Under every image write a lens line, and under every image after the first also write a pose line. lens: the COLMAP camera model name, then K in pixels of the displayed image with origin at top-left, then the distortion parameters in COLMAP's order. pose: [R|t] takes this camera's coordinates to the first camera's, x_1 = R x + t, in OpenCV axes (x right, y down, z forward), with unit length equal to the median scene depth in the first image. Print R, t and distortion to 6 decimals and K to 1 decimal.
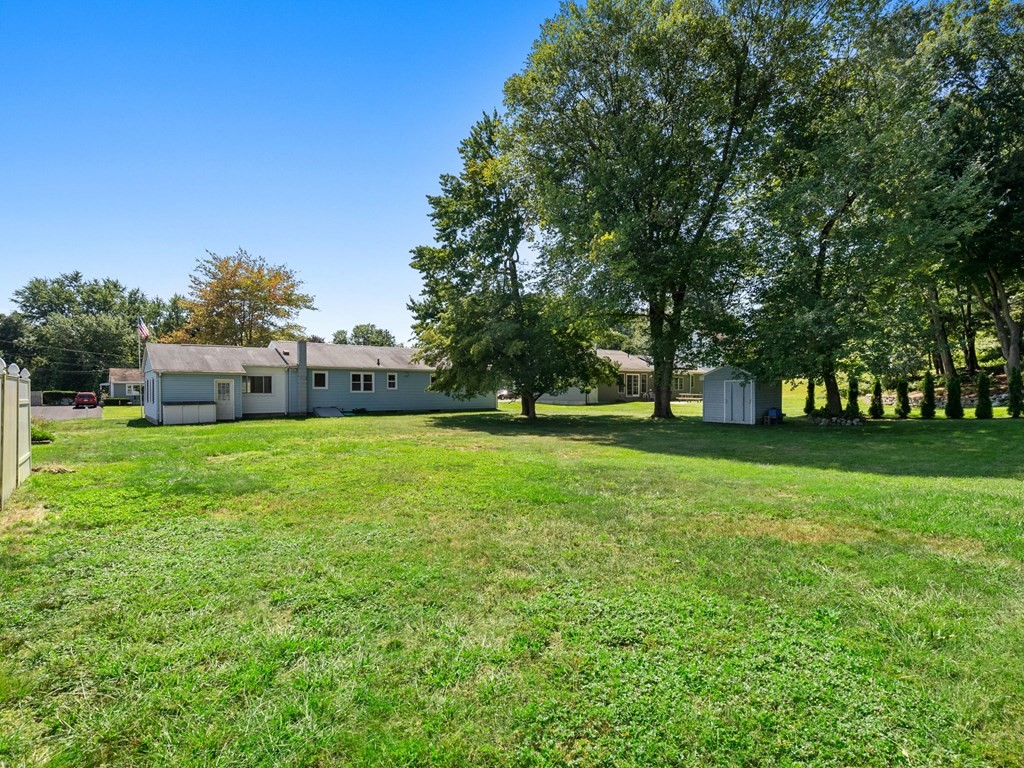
lens RADIAL K [[526.3, 0, 512.0], [0, 526.3, 384.0], [0, 0, 1]] dist [0.000555, 0.000919]
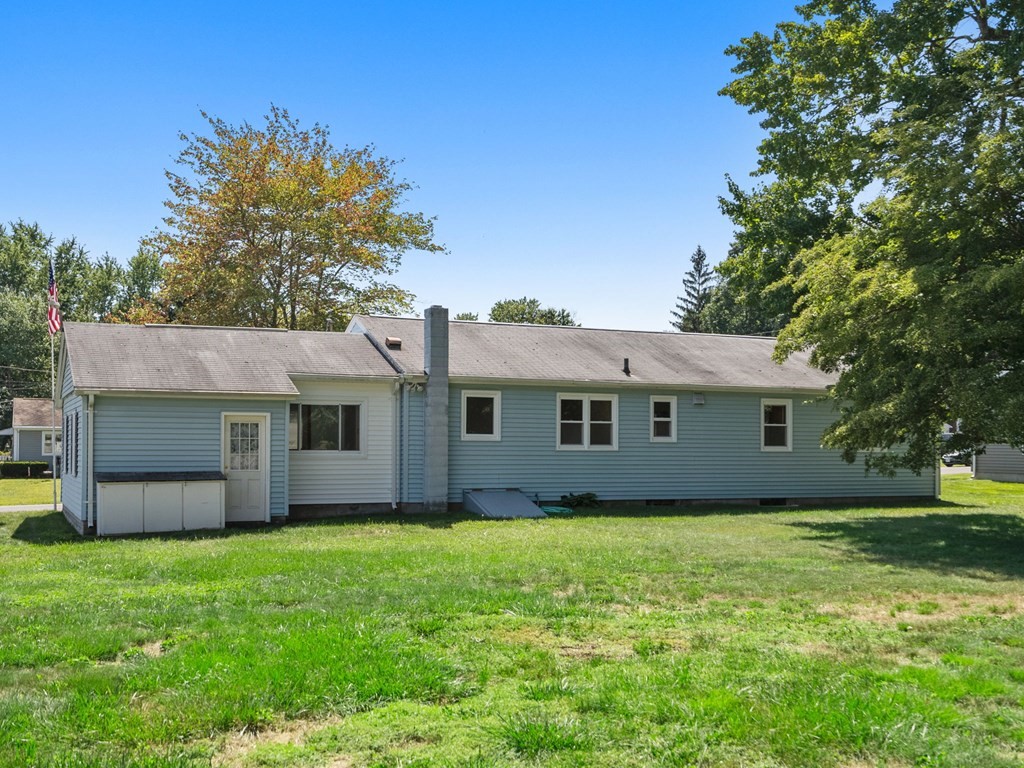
lens RADIAL K [[1044.1, 0, 512.0], [0, 1044.1, 384.0], [0, 0, 1]] dist [0.000621, -0.001001]
pose [[0.974153, -0.010888, -0.225627, -0.173734], [-0.000365, 0.998760, -0.049774, 0.006713], [0.225889, 0.048570, 0.972941, 0.286394]]
